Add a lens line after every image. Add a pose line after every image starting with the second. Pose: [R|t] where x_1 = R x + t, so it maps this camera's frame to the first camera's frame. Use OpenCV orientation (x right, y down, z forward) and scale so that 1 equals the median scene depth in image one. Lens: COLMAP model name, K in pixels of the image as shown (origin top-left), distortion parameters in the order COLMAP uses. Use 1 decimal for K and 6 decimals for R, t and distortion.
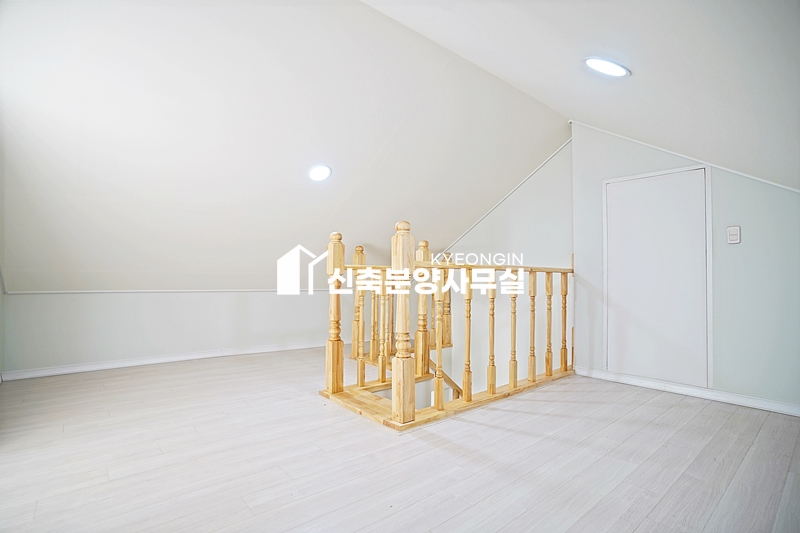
lens RADIAL K [[395.7, 0, 400.0], [0, 395.7, 266.5], [0, 0, 1]] dist [-0.079391, 0.035705]
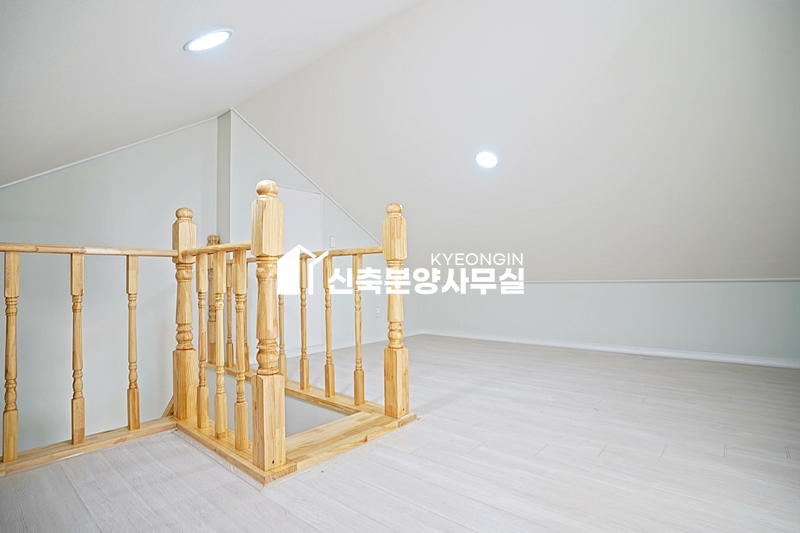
lens RADIAL K [[395.7, 0, 400.0], [0, 395.7, 266.5], [0, 0, 1]] dist [-0.079391, 0.035705]
pose [[-0.126992, 0.023278, 0.991631, -0.944008], [-0.008583, 0.999661, -0.024566, 0.060028], [-0.991867, -0.011631, -0.126749, 1.123854]]
